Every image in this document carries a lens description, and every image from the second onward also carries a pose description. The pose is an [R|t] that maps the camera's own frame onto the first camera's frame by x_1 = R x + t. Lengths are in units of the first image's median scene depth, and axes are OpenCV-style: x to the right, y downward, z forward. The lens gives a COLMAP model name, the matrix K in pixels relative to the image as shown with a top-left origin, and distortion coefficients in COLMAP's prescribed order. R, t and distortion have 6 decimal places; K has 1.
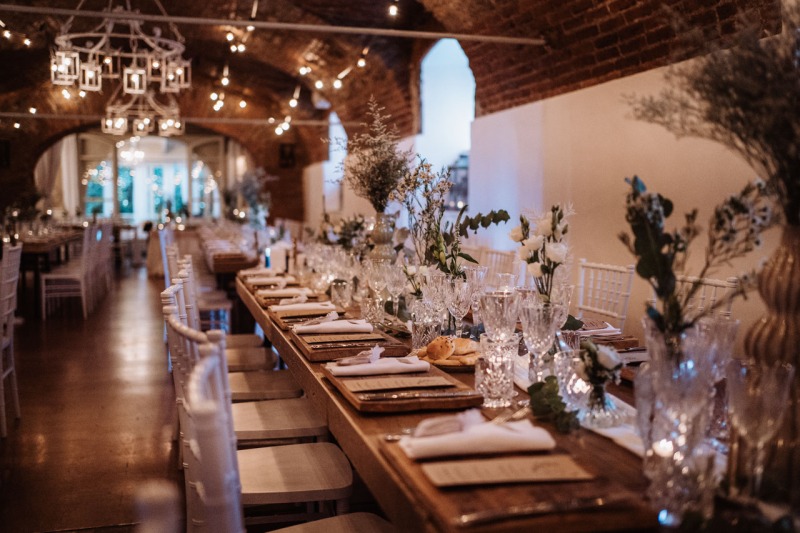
lens RADIAL K [[821.9, 0, 400.0], [0, 821.9, 266.5], [0, 0, 1]] dist [0.001633, -0.002302]
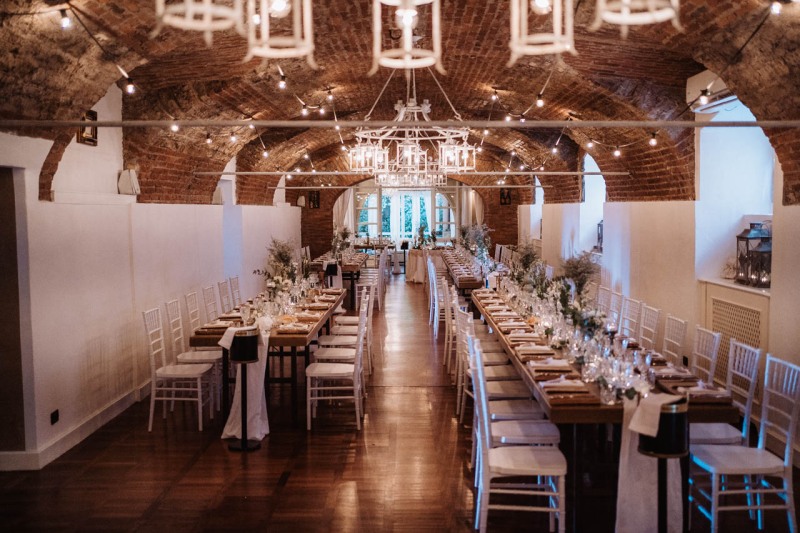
lens RADIAL K [[821.9, 0, 400.0], [0, 821.9, 266.5], [0, 0, 1]] dist [0.001633, -0.002302]
pose [[0.962401, 0.010170, -0.271441, 0.125309], [-0.009785, 0.999948, 0.002775, -0.036592], [0.271455, -0.000014, 0.962451, -0.692439]]
